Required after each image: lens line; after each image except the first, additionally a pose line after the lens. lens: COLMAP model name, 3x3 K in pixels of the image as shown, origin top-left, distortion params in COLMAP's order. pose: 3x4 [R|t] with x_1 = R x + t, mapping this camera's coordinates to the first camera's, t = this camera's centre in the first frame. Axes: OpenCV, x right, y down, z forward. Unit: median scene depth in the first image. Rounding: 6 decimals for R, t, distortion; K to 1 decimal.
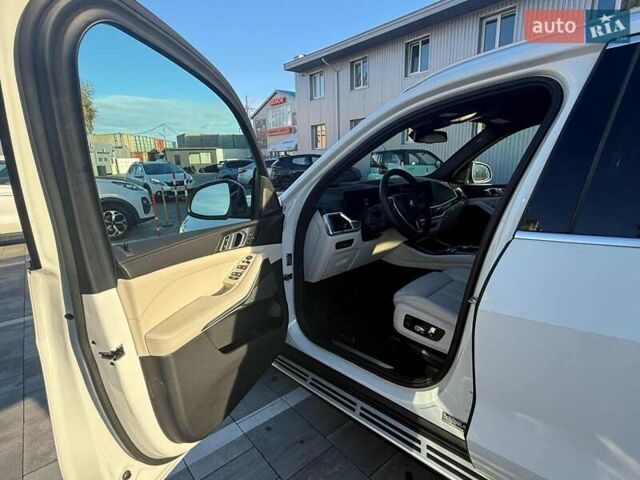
lens RADIAL K [[339.9, 0, 320.0], [0, 339.9, 240.0], [0, 0, 1]] dist [-0.051464, 0.040234]
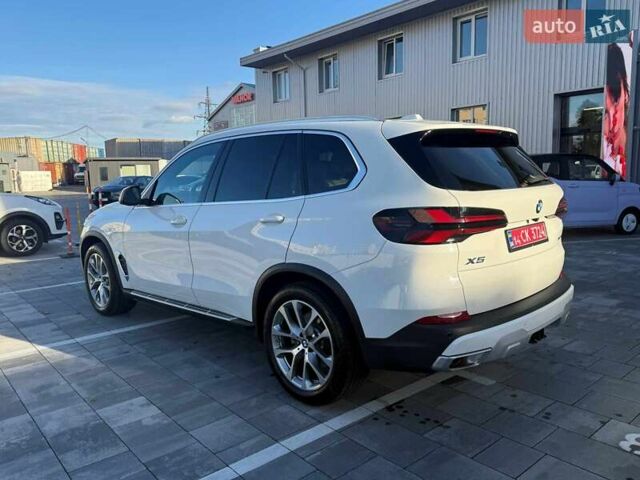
lens RADIAL K [[503.0, 0, 320.0], [0, 503.0, 240.0], [0, 0, 1]] dist [0.010129, -0.005713]
pose [[0.999944, 0.007471, 0.007472, 0.087661], [-0.006635, 0.994314, -0.106278, 0.039630], [-0.008224, 0.106222, 0.994308, -0.173663]]
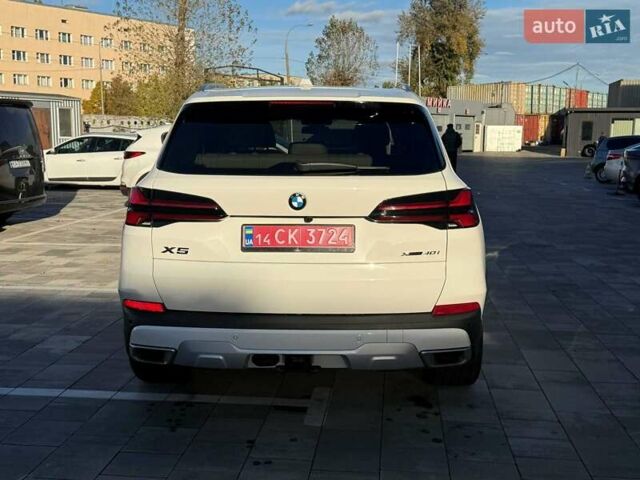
lens RADIAL K [[721.2, 0, 320.0], [0, 721.2, 240.0], [0, 0, 1]] dist [0.030644, -0.005732]
pose [[0.690543, 0.137325, -0.710135, 0.253829], [-0.194993, 0.980805, 0.000053, 0.023529], [0.696511, 0.138435, 0.704065, -0.142702]]
